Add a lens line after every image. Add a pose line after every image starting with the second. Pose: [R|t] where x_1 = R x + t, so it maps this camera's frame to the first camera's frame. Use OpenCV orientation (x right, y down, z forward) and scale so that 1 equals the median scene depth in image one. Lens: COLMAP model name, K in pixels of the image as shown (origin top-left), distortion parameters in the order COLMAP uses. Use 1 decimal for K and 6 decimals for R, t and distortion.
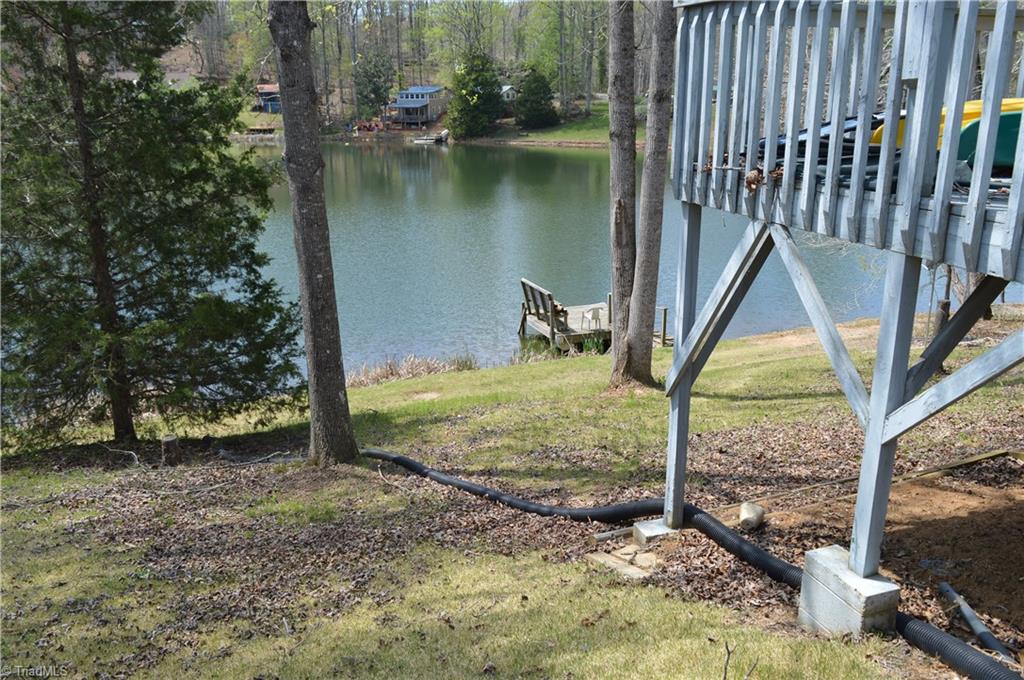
lens RADIAL K [[821.7, 0, 506.6], [0, 821.7, 331.2], [0, 0, 1]] dist [-0.007714, 0.000887]
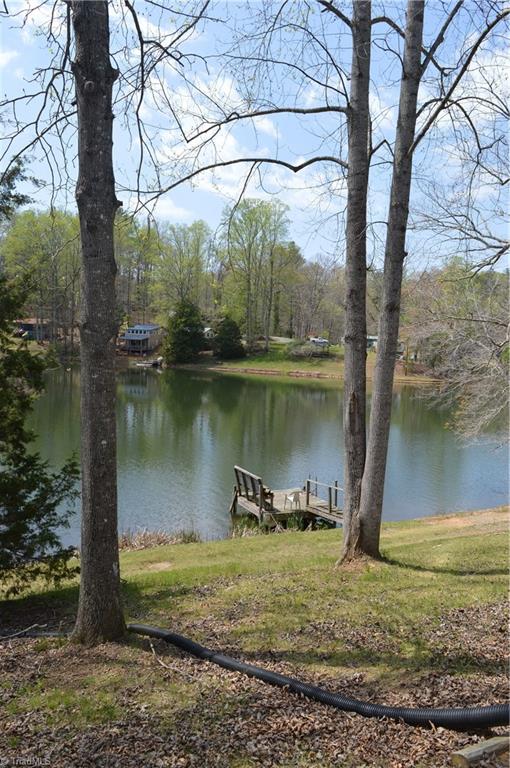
lens RADIAL K [[616.3, 0, 256.2], [0, 616.3, 380.0], [0, 0, 1]] dist [-0.007714, 0.000887]
pose [[0.995201, 0.040619, 0.089021, -0.070186], [-0.020920, 0.977057, -0.211947, 0.008501], [-0.095587, 0.209067, 0.973218, 0.148495]]
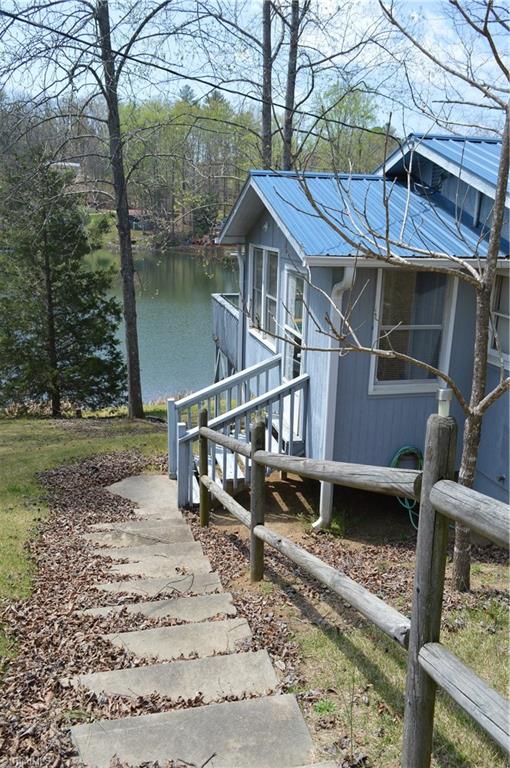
lens RADIAL K [[616.3, 0, 255.6], [0, 616.3, 387.4], [0, 0, 1]] dist [-0.007714, 0.000887]
pose [[0.995822, 0.053756, -0.073818, 0.230407], [-0.054037, 0.998537, -0.001819, 0.022533], [0.073612, 0.005800, 0.997270, -0.712511]]
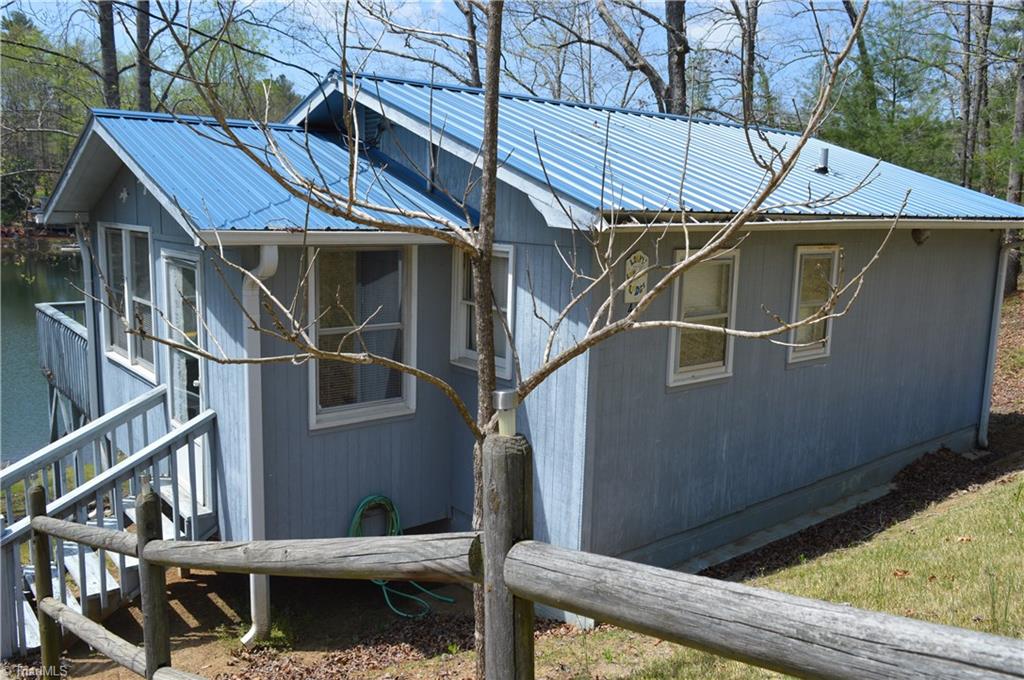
lens RADIAL K [[821.7, 0, 511.9], [0, 821.7, 337.7], [0, 0, 1]] dist [-0.007714, 0.000887]
pose [[0.929578, -0.025827, 0.367720, 0.222843], [0.066525, 0.992917, -0.098435, 0.024107], [-0.362574, 0.115966, 0.924712, -0.679819]]
